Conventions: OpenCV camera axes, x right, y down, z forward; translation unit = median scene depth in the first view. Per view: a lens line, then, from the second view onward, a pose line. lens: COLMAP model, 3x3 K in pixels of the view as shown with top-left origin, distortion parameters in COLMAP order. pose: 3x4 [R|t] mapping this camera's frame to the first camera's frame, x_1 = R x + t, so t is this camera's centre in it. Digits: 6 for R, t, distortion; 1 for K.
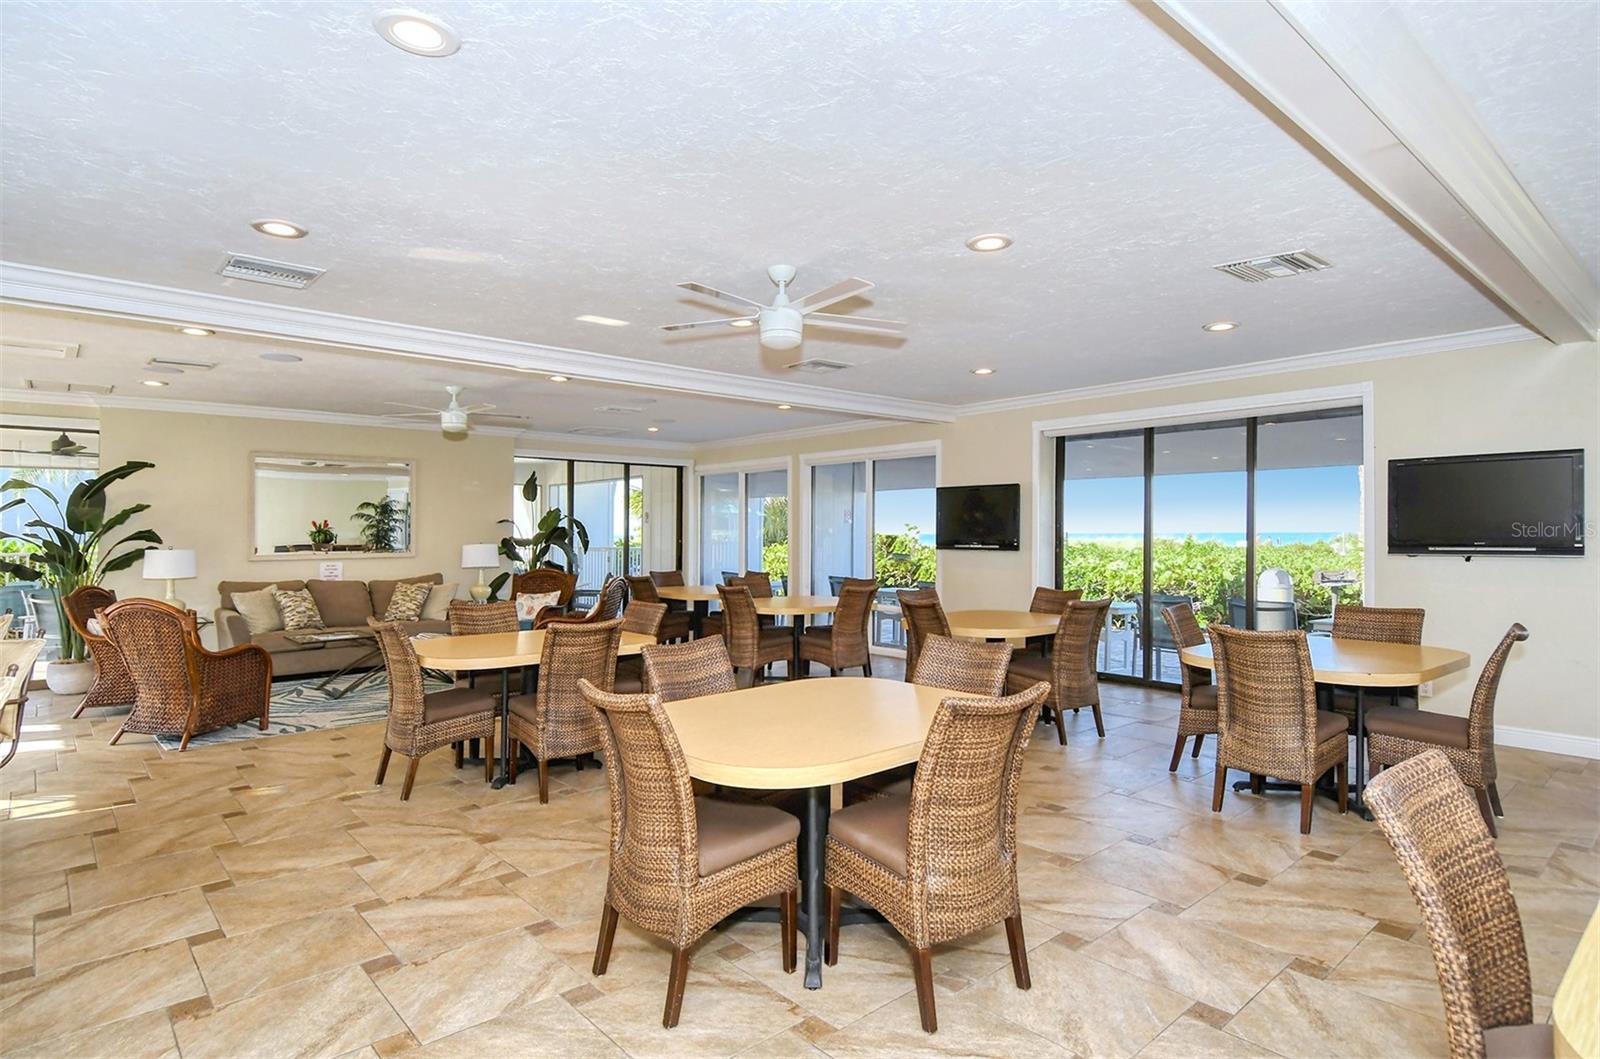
lens RADIAL K [[844.6, 0, 800.0], [0, 844.6, 529.5], [0, 0, 1]] dist [0.033673, -0.000446]
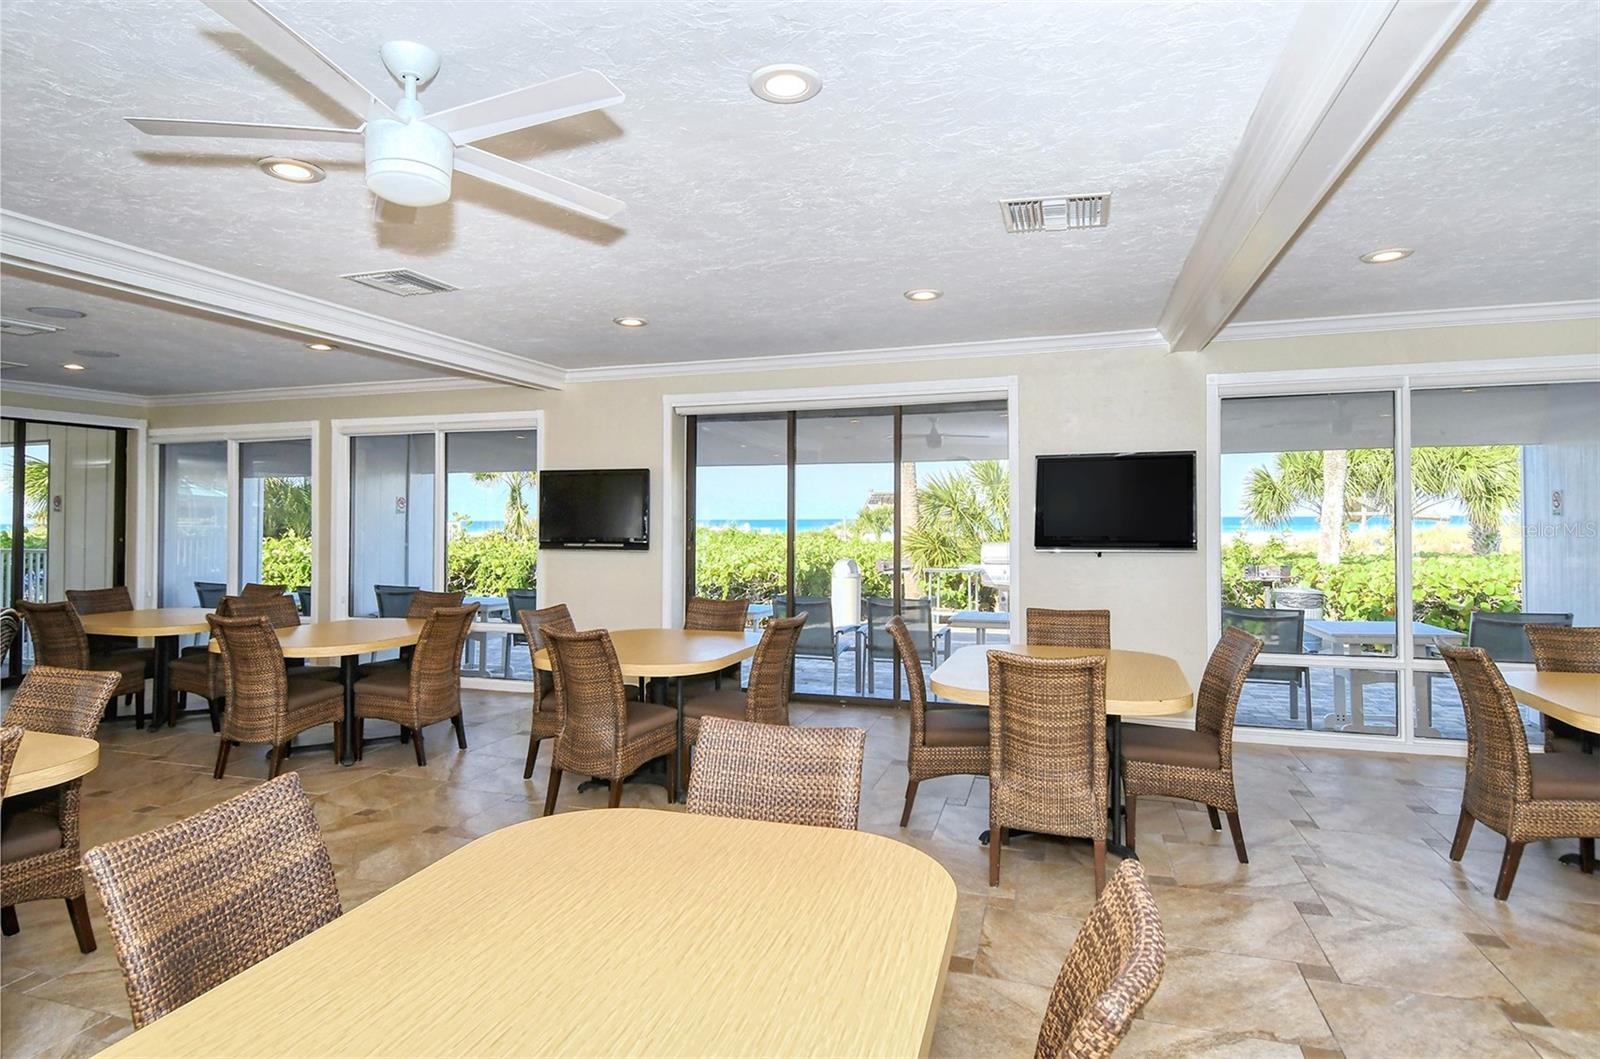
lens RADIAL K [[855.6, 0, 779.0], [0, 855.6, 509.7], [0, 0, 1]] dist [0.037107, -0.024182]
pose [[0.867236, 0.004347, 0.497878, -0.046466], [-0.000322, 0.999967, -0.008170, -0.007457], [-0.497897, 0.006925, 0.867208, 0.209228]]
